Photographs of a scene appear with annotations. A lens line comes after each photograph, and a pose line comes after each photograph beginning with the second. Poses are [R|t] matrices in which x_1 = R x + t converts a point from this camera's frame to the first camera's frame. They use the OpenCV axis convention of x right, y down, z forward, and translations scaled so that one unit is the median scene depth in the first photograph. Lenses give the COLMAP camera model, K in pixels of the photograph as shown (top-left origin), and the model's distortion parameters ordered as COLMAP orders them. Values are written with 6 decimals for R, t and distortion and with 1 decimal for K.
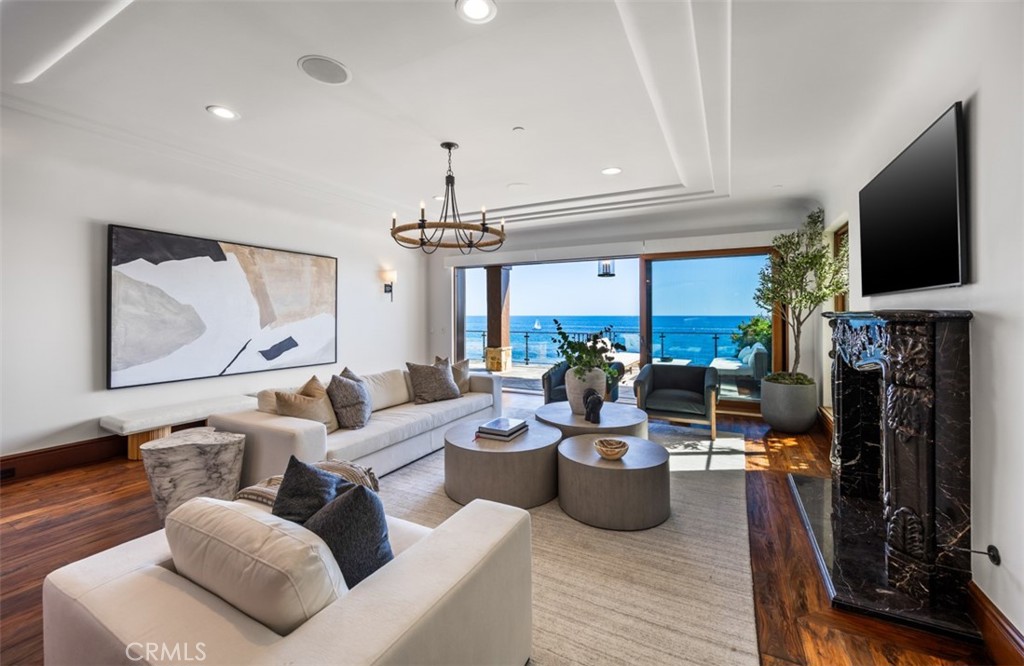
lens RADIAL K [[409.9, 0, 514.9], [0, 409.9, 314.7], [0, 0, 1]] dist [0.000370, -0.000043]
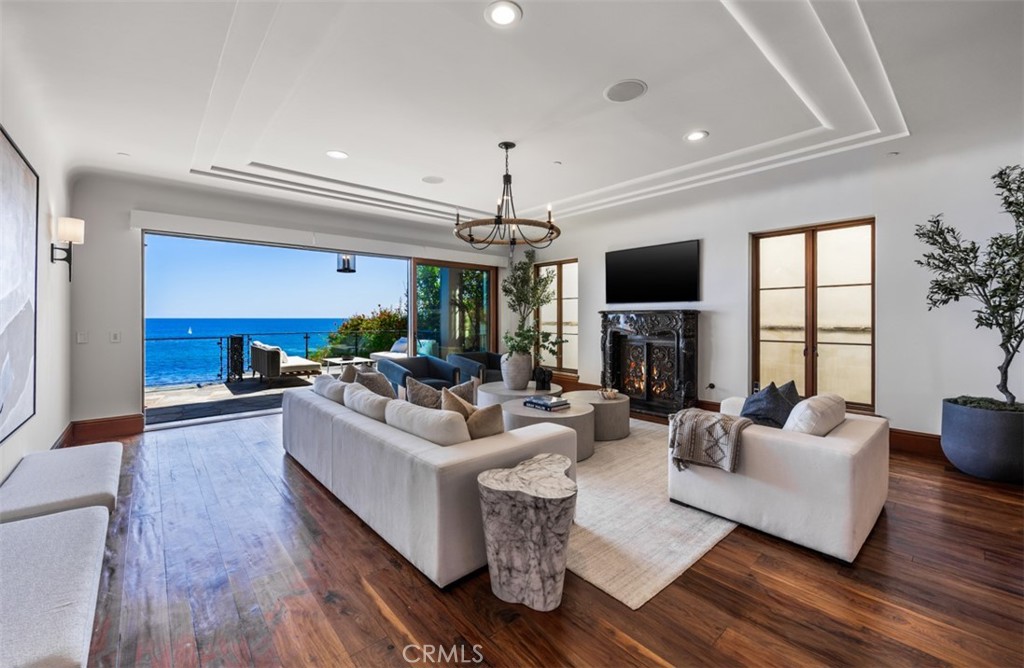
lens RADIAL K [[409.9, 0, 514.9], [0, 409.9, 315.7], [0, 0, 1]] dist [0.000370, -0.000043]
pose [[0.347394, 0.003465, 0.937713, -0.782031], [-0.003772, 0.999990, -0.002298, 0.014046], [-0.937712, -0.002739, 0.347404, 0.434979]]
